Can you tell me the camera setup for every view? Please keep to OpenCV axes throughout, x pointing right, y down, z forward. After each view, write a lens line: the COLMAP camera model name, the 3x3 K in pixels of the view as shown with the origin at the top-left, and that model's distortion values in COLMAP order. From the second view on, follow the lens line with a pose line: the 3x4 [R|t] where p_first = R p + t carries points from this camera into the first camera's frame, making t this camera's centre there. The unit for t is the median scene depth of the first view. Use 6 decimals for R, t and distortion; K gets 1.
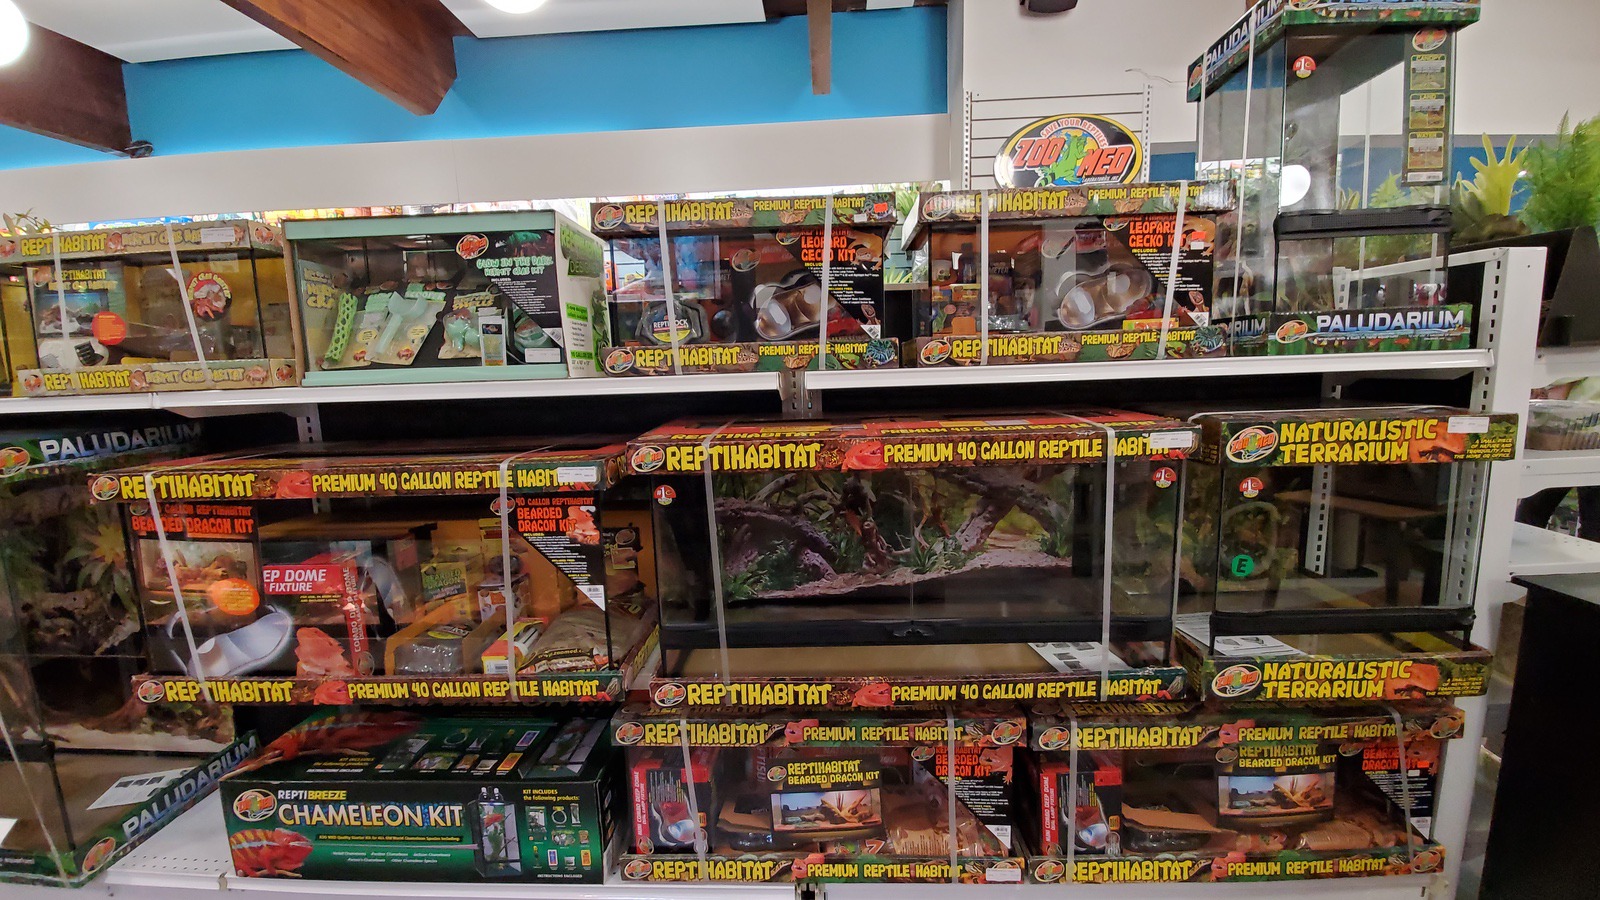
lens RADIAL K [[653.1, 0, 808.6], [0, 653.1, 461.9], [0, 0, 1]] dist [0.008676, -0.016493]
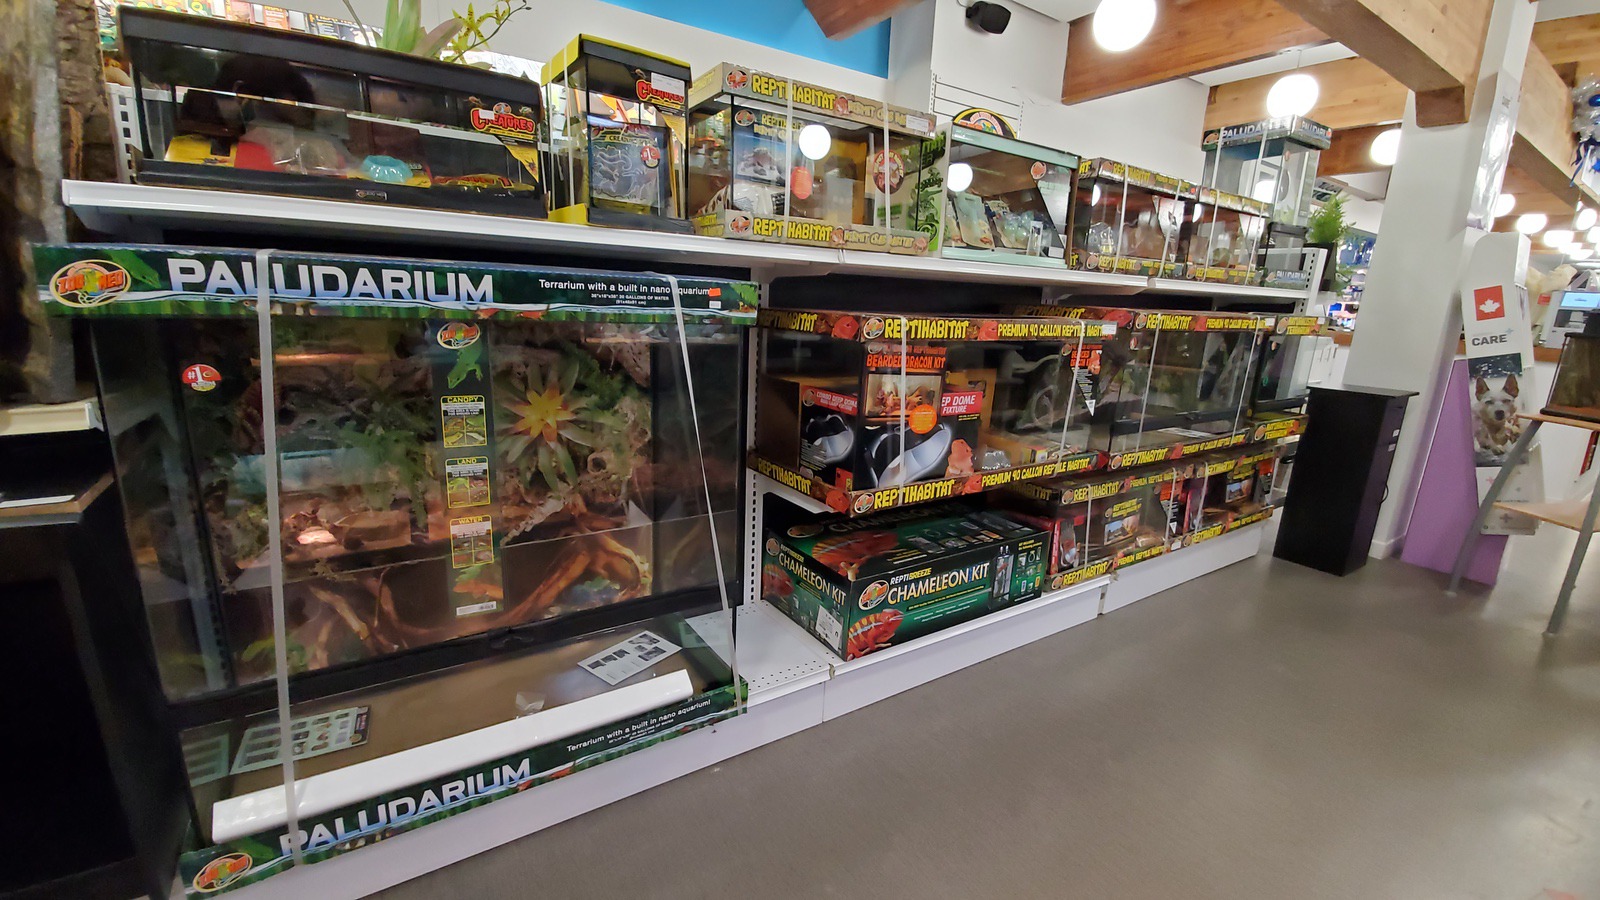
lens RADIAL K [[653.1, 0, 808.6], [0, 653.1, 461.9], [0, 0, 1]] dist [0.008676, -0.016493]
pose [[0.810312, -0.081983, 0.580235, -1.698493], [0.023263, 0.993885, 0.107942, 0.135818], [-0.585536, -0.073969, 0.807264, 0.070576]]
